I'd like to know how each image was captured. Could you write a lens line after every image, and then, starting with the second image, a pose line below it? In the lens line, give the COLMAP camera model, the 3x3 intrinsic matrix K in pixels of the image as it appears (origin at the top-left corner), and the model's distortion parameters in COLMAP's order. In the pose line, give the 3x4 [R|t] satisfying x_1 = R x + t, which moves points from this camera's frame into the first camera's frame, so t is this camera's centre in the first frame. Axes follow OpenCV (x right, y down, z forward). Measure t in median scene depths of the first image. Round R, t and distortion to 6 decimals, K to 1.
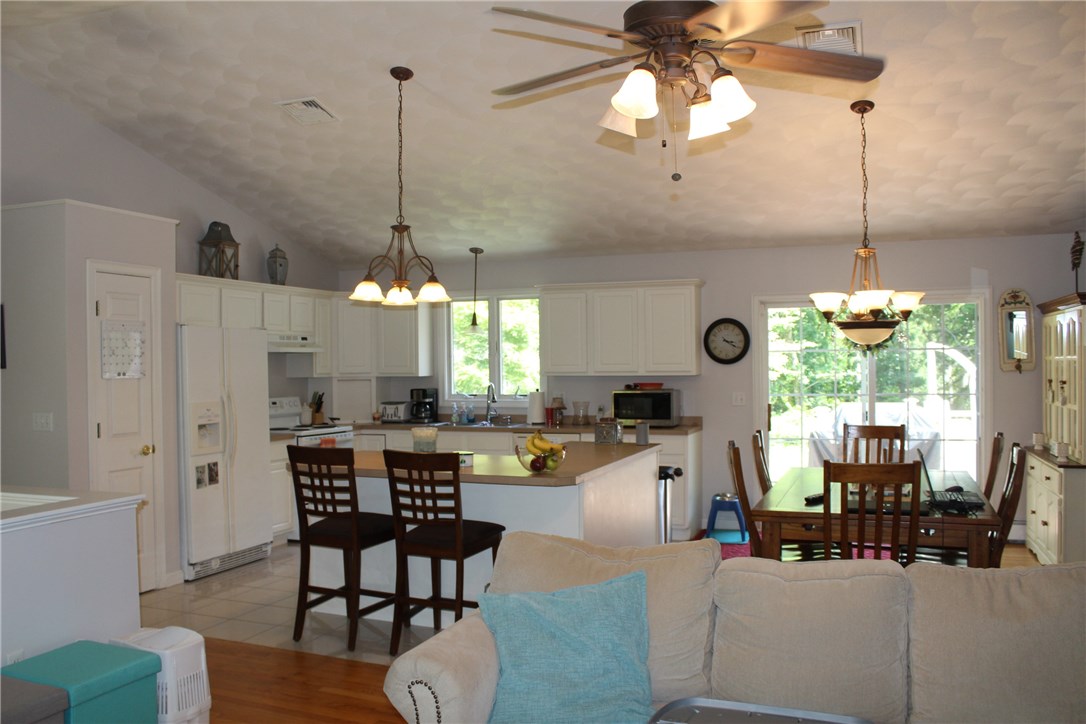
lens RADIAL K [[913.5, 0, 513.3], [0, 913.5, 365.8], [0, 0, 1]] dist [-0.158421, 0.151209]
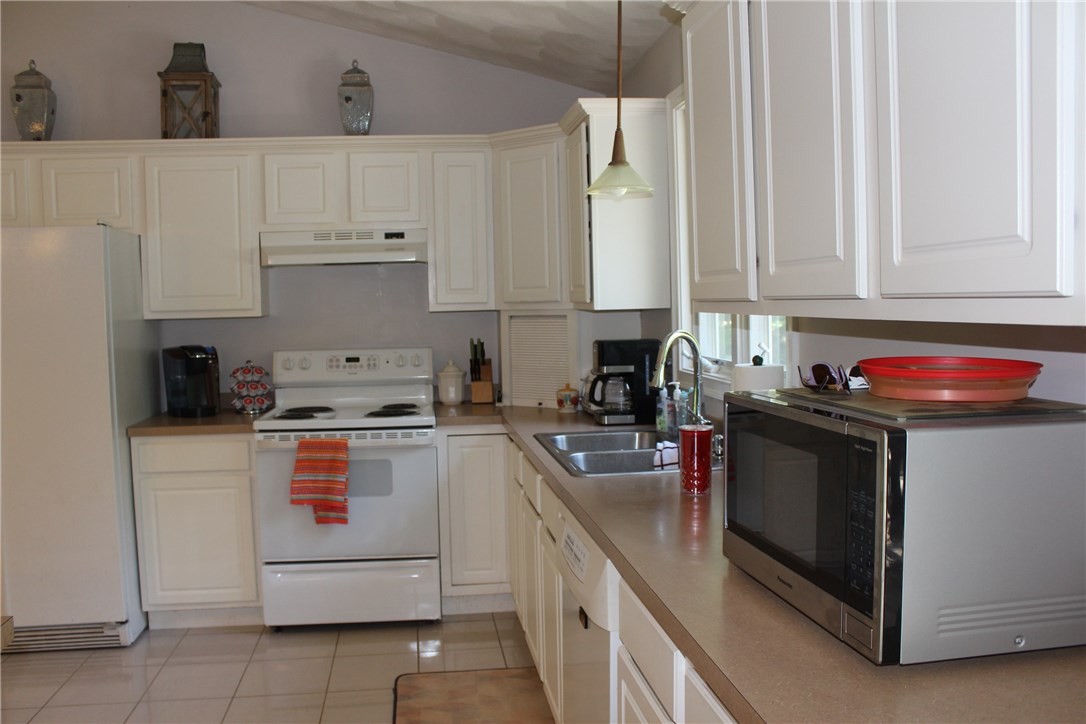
lens RADIAL K [[913.5, 0, 513.3], [0, 913.5, 365.8], [0, 0, 1]] dist [-0.158421, 0.151209]
pose [[0.482701, 0.059136, -0.873787, 0.288380], [0.014709, 0.997030, 0.075602, 0.006116], [0.875662, -0.049346, 0.480397, 0.935090]]
